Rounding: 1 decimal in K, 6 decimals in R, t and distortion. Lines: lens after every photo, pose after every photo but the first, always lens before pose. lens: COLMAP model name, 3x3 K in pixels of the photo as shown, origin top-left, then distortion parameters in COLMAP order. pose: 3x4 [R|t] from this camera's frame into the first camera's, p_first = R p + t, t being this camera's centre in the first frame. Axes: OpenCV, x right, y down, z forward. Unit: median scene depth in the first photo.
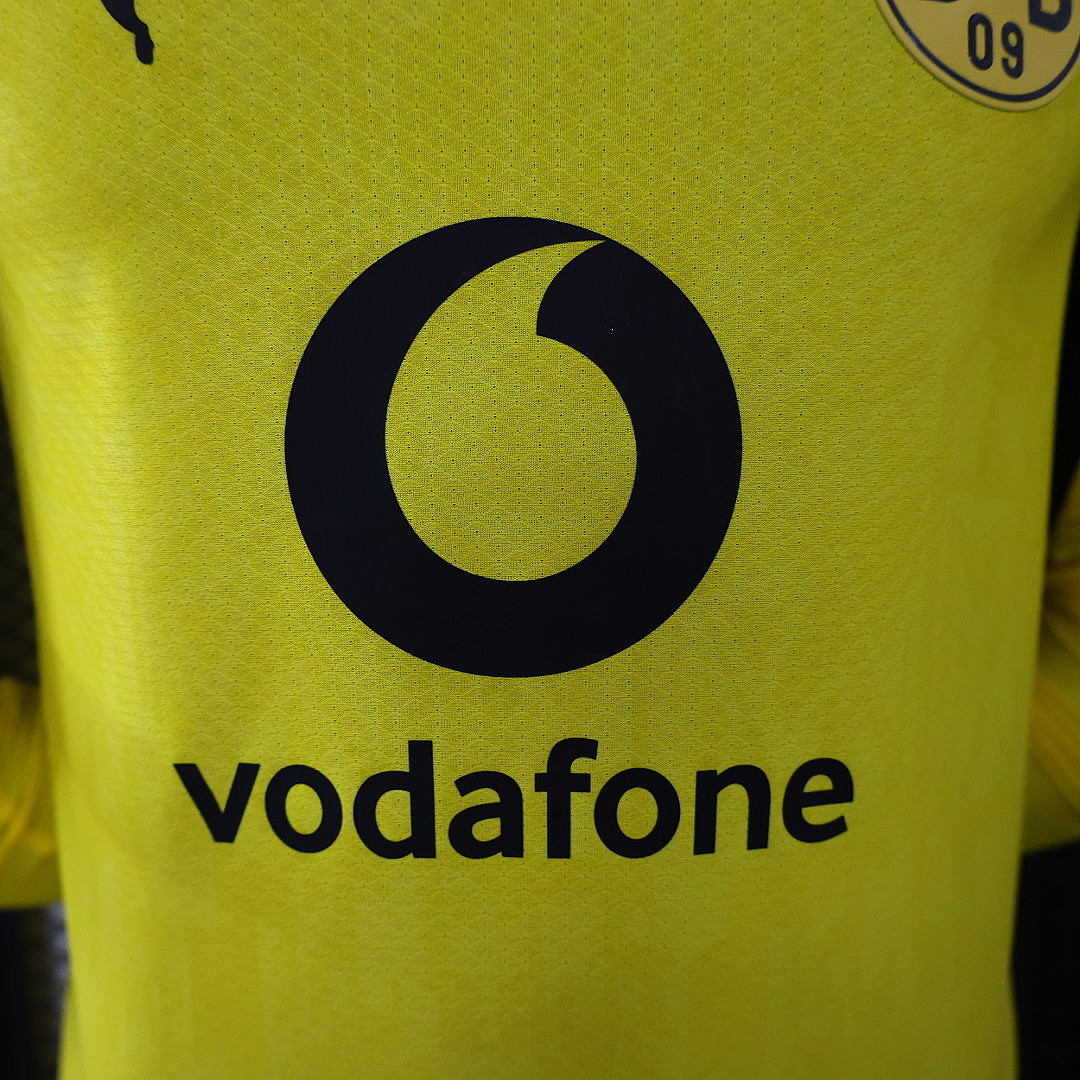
lens RADIAL K [[1102.9, 0, 534.1], [0, 1102.9, 540.2], [0, 0, 1]] dist [-0.002507, 0.000000]
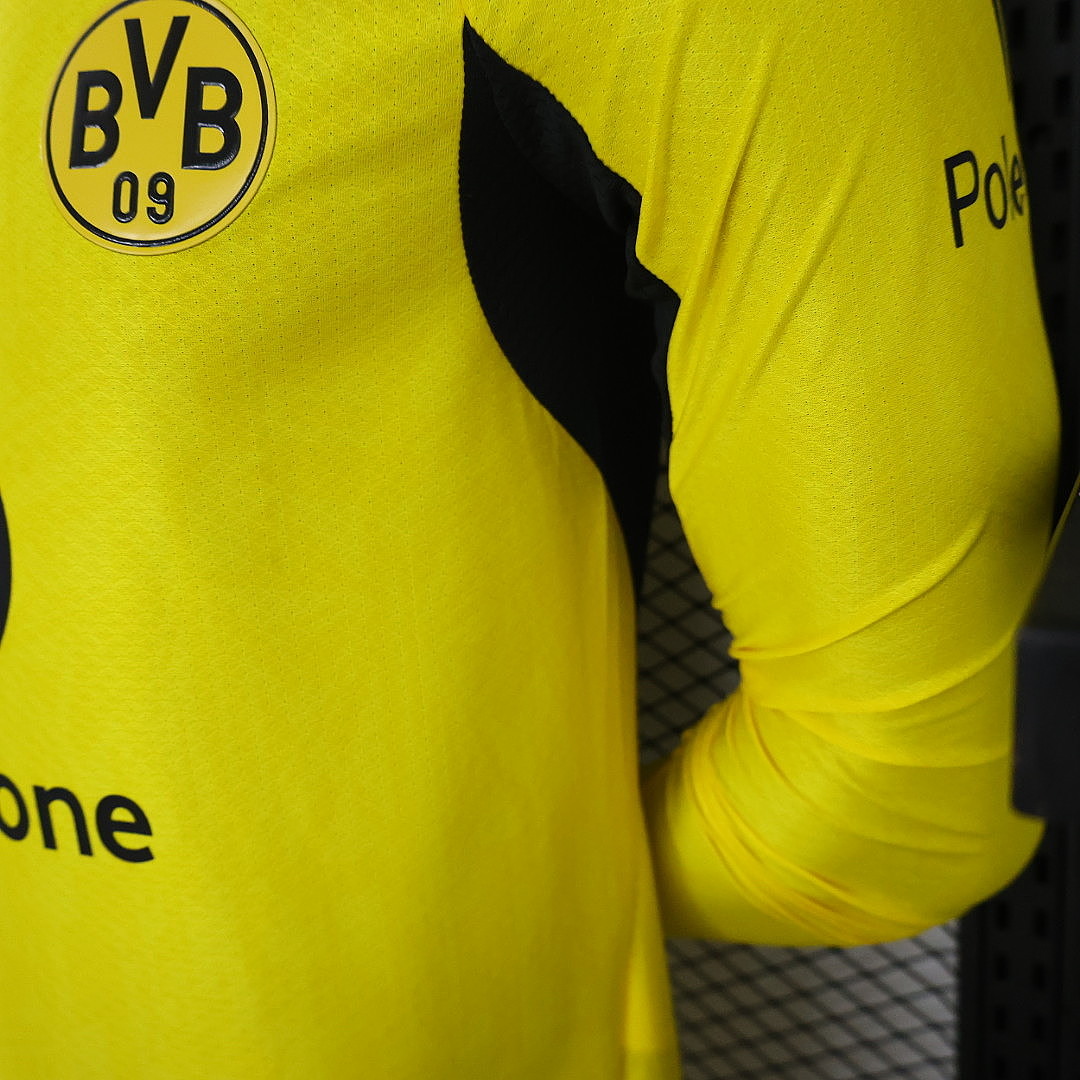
lens RADIAL K [[1102.9, 0, 536.6], [0, 1102.9, 541.0], [0, 0, 1]] dist [-0.002507, 0.000000]
pose [[0.831715, 0.075960, -0.549982, 1.336918], [-0.039137, 0.996154, 0.078397, -0.199723], [0.553821, -0.043679, 0.831489, 0.272812]]
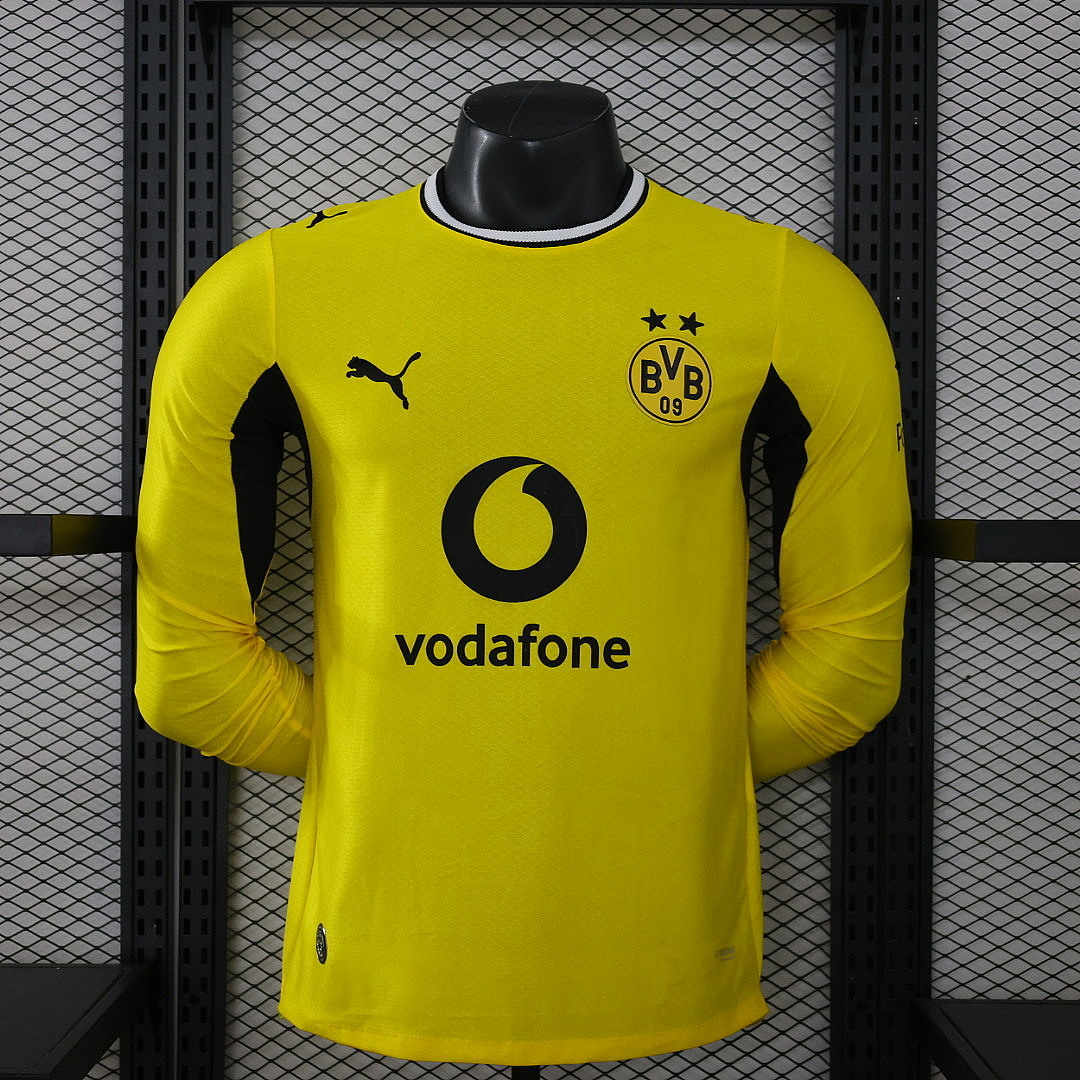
lens RADIAL K [[2064.3, 0, 542.5], [0, 2064.3, 539.6], [0, 0, 1]] dist [0.083961, 0.000000]
pose [[0.998670, 0.021408, -0.046909, 0.326435], [-0.029739, 0.982320, -0.184834, 0.997267], [0.042123, 0.185984, 0.981649, -4.593363]]
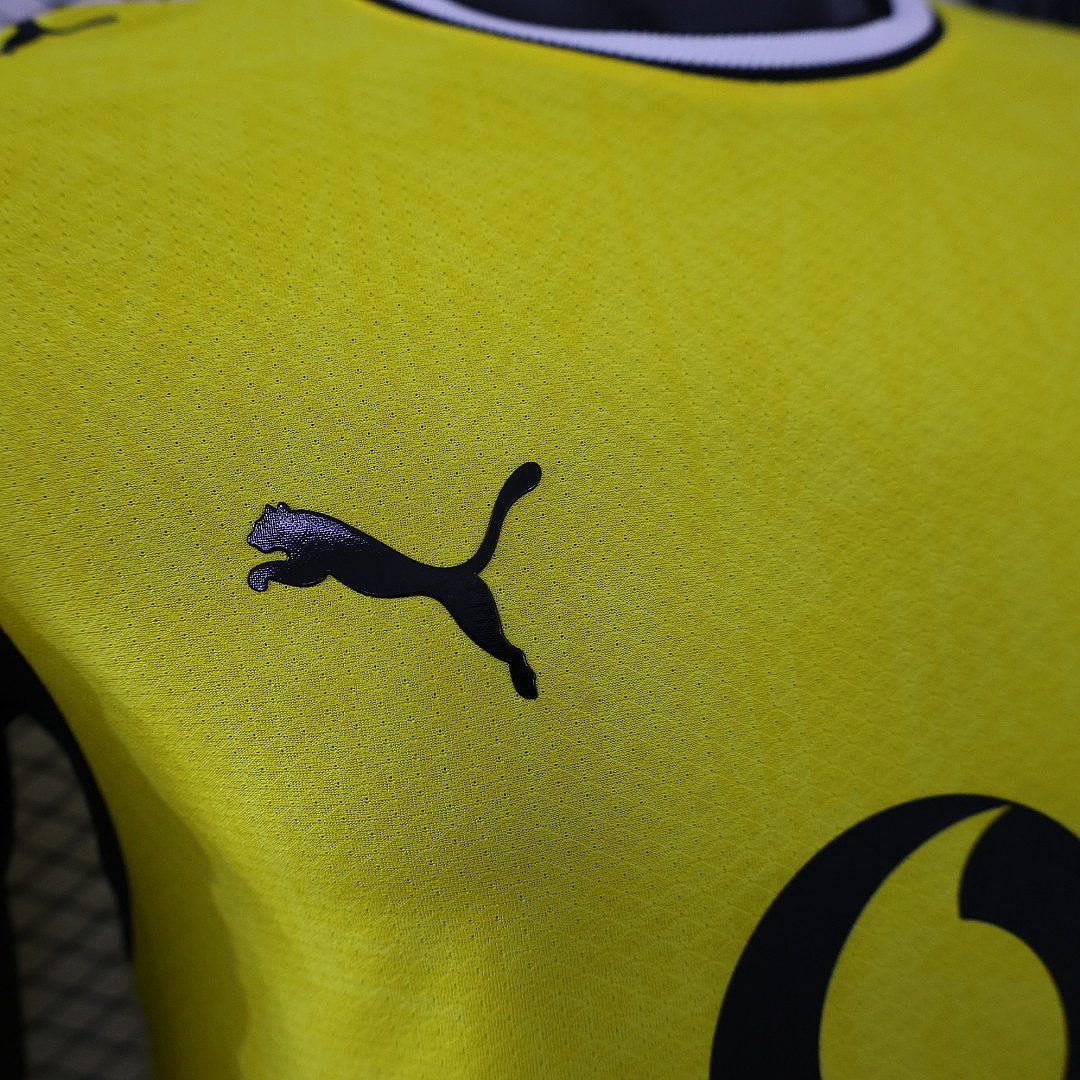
lens RADIAL K [[1102.9, 0, 511.6], [0, 1102.9, 545.9], [0, 0, 1]] dist [-0.002507, 0.000000]
pose [[0.957858, -0.112735, 0.264195, -0.527606], [0.141567, 0.985578, -0.092705, -0.434951], [-0.249934, 0.126199, 0.960004, 0.179505]]
